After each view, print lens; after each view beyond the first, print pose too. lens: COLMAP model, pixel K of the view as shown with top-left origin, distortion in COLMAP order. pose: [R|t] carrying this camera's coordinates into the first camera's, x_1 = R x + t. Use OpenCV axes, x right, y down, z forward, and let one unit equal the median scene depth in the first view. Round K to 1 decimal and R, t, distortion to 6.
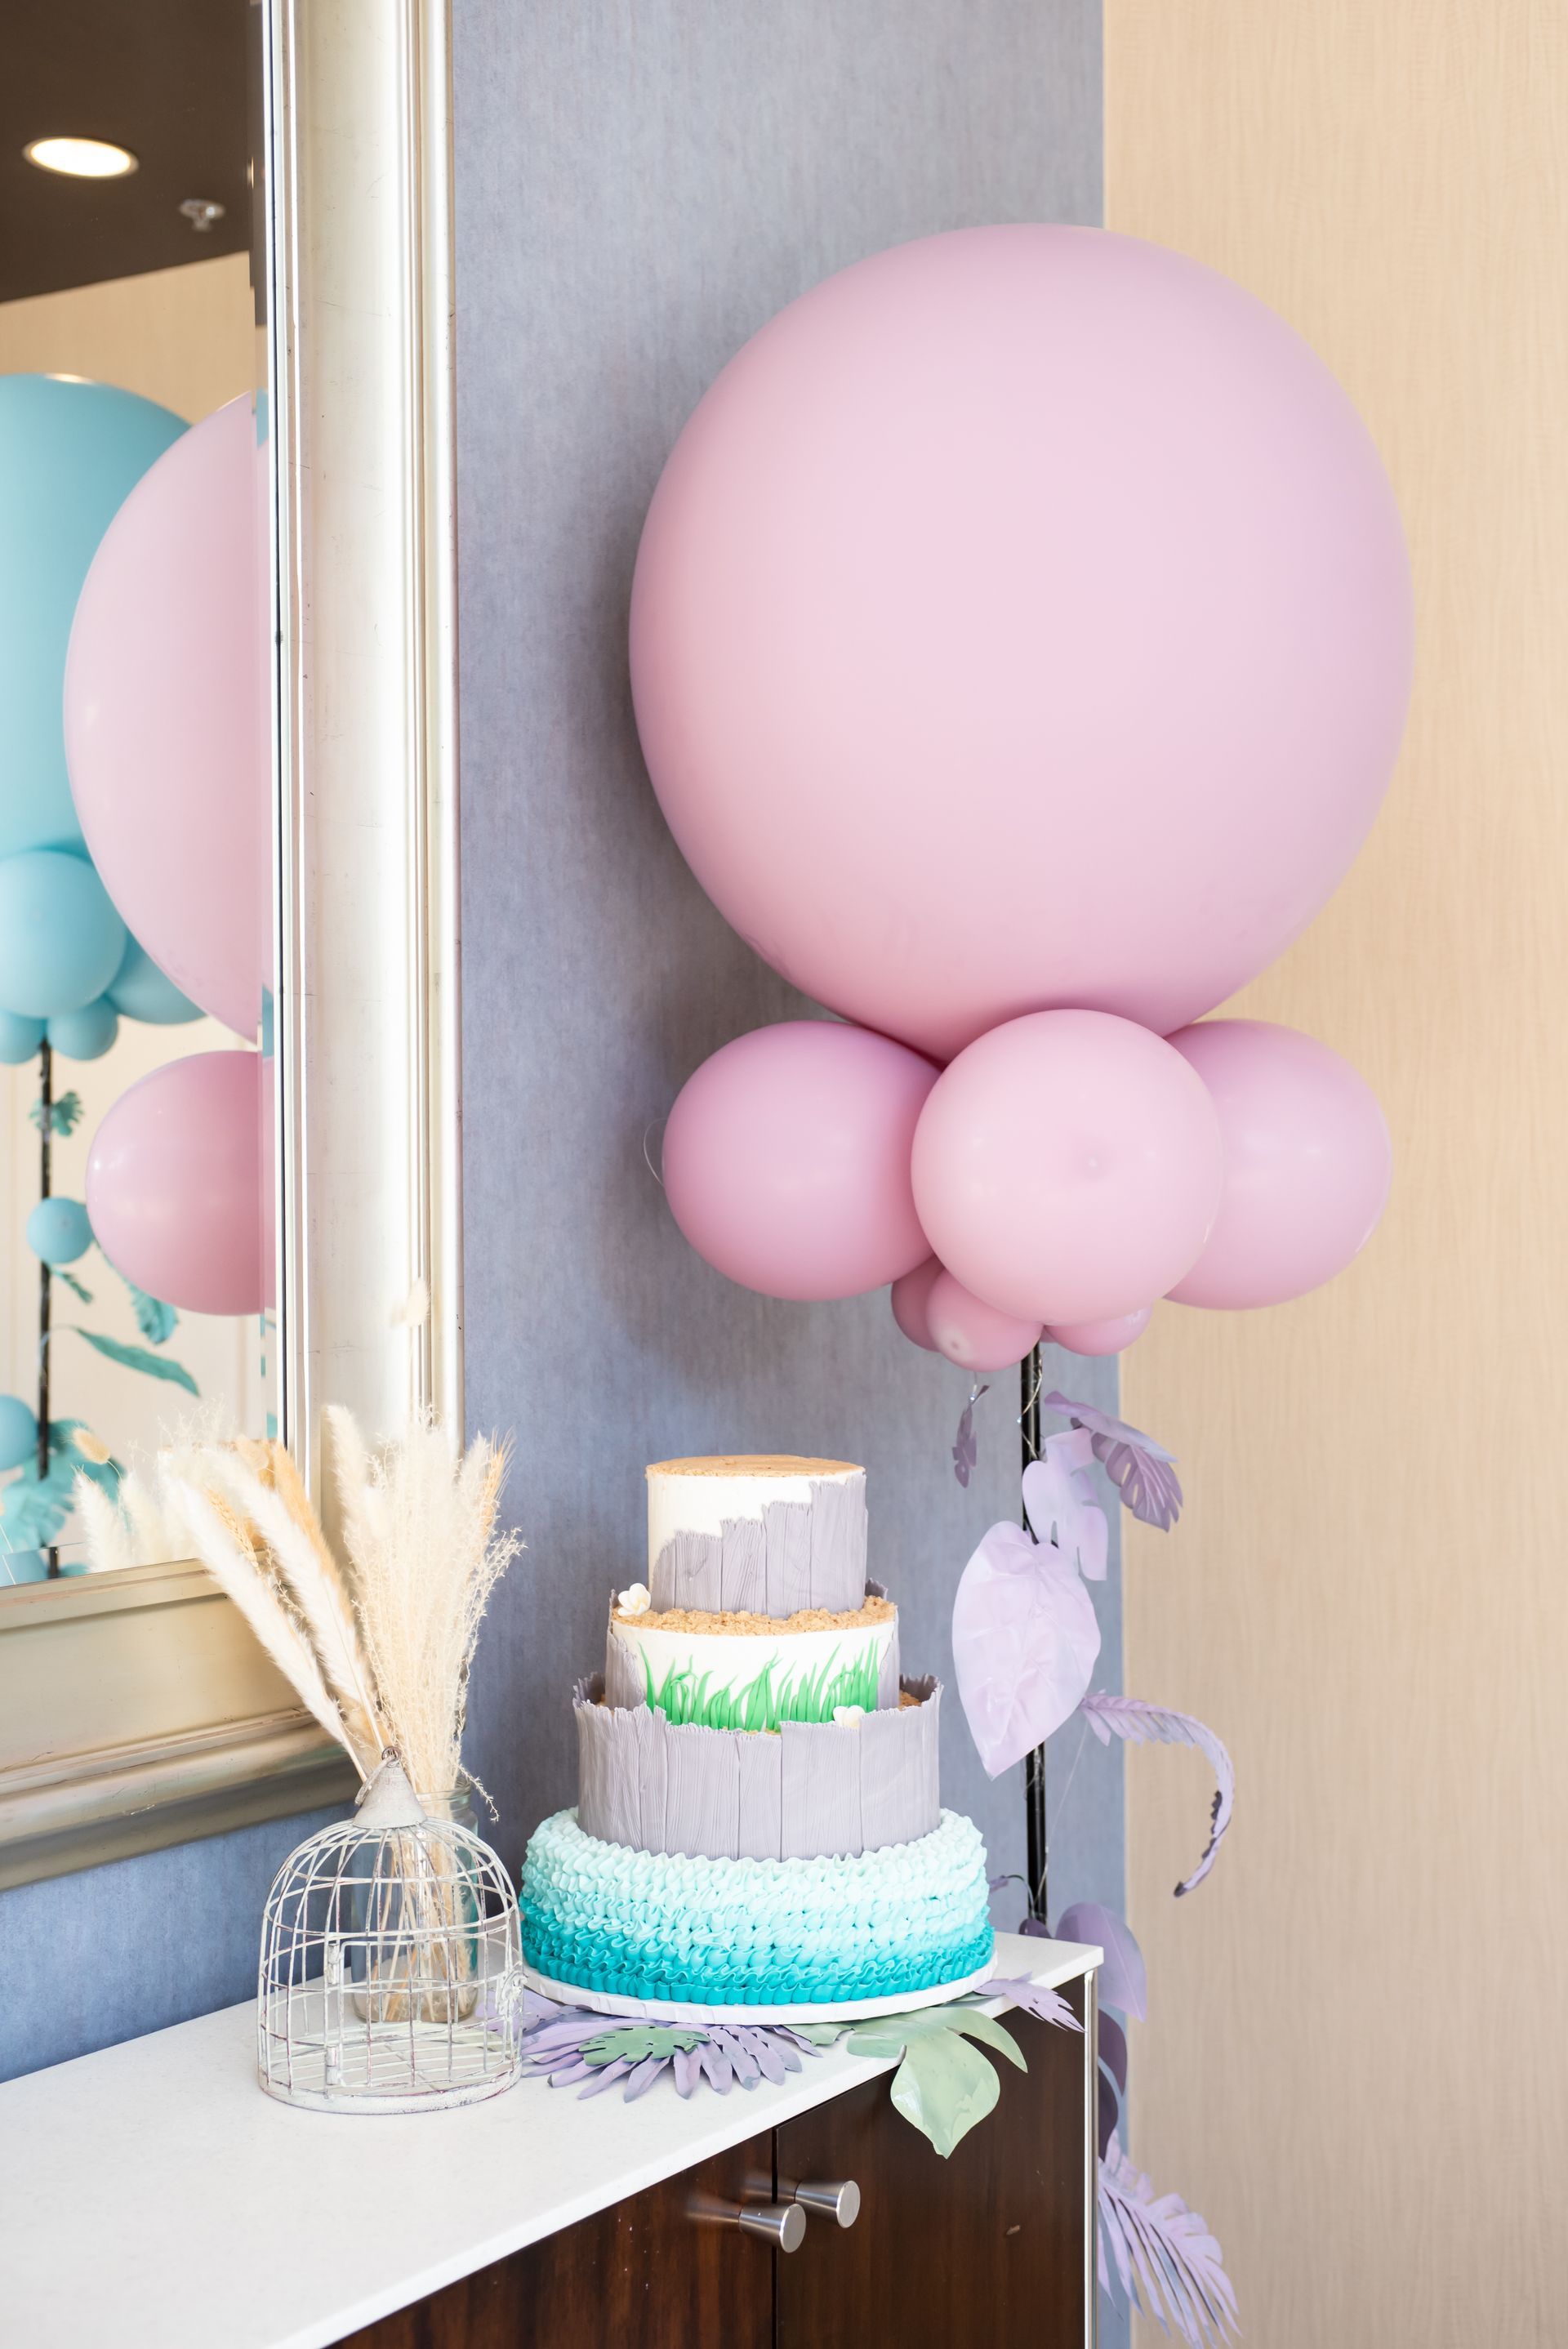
lens RADIAL K [[3098.3, 0, 784.0], [0, 3098.3, 1174.5], [0, 0, 1]] dist [0.002601, 0.013807]
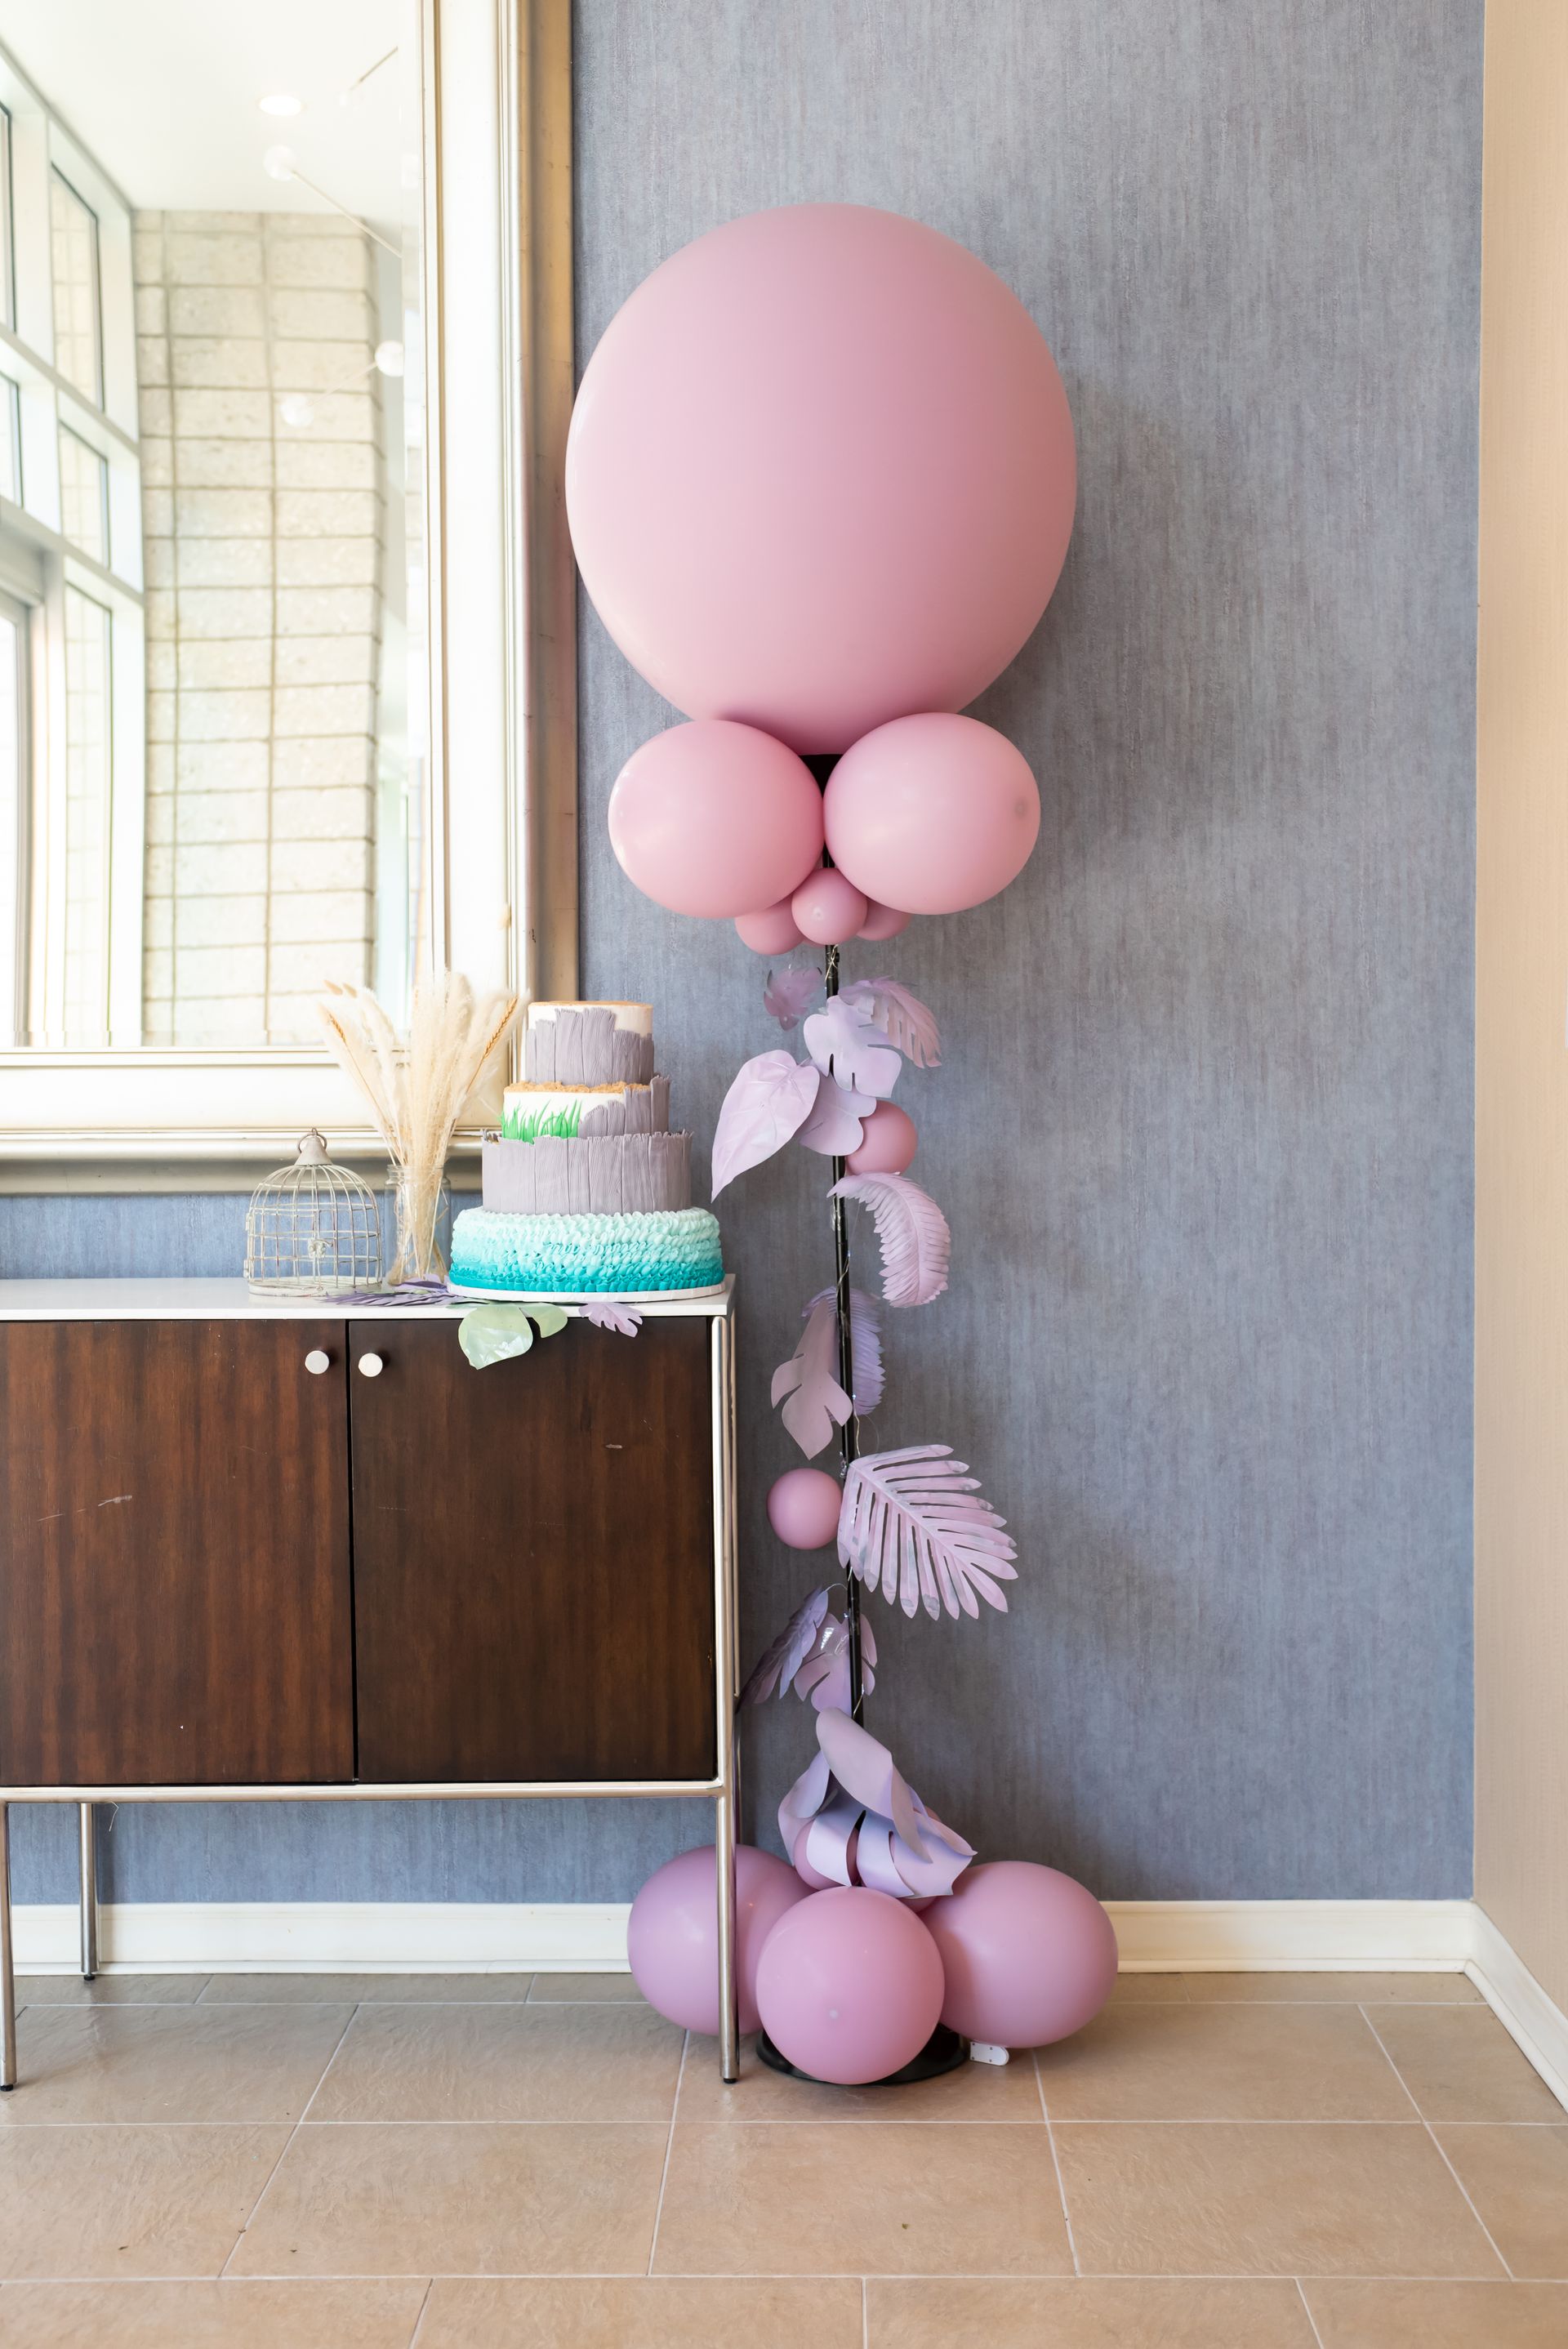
lens RADIAL K [[3098.3, 0, 784.0], [0, 3098.3, 1174.5], [0, 0, 1]] dist [0.002601, 0.013807]
pose [[0.494622, 0.026059, -0.868717, 1.243774], [0.011077, 0.999280, 0.036282, 0.102720], [0.869037, -0.027568, 0.493978, 0.195171]]
